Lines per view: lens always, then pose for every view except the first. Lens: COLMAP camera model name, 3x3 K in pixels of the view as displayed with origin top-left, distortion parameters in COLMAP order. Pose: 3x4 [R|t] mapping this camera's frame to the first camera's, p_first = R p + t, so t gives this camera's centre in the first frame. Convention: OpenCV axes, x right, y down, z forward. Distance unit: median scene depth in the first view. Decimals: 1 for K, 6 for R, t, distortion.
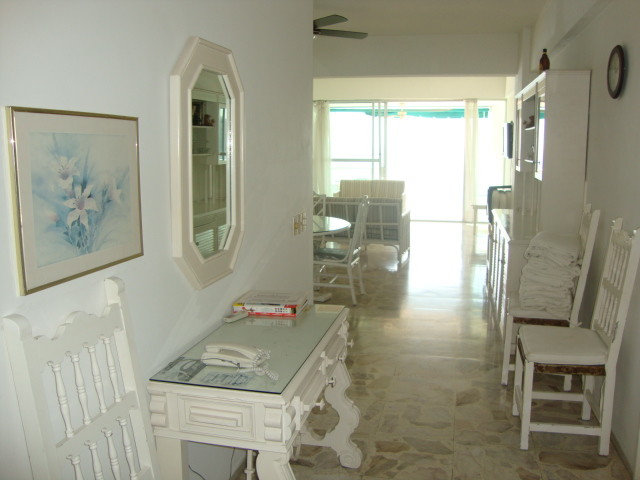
lens RADIAL K [[577.6, 0, 328.5], [0, 577.6, 239.3], [0, 0, 1]] dist [-0.190563, 0.184568]
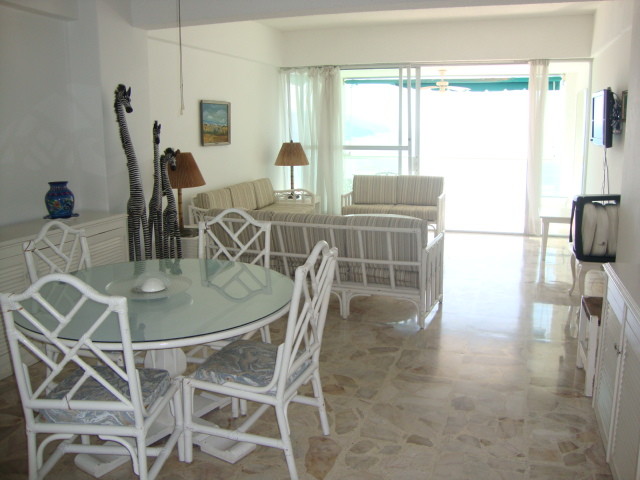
lens RADIAL K [[577.6, 0, 328.5], [0, 577.6, 239.3], [0, 0, 1]] dist [-0.190563, 0.184568]
pose [[0.996292, 0.009966, -0.085456, 0.050812], [-0.007695, 0.999609, 0.026864, -0.041636], [0.085691, -0.026107, 0.995980, 0.272316]]
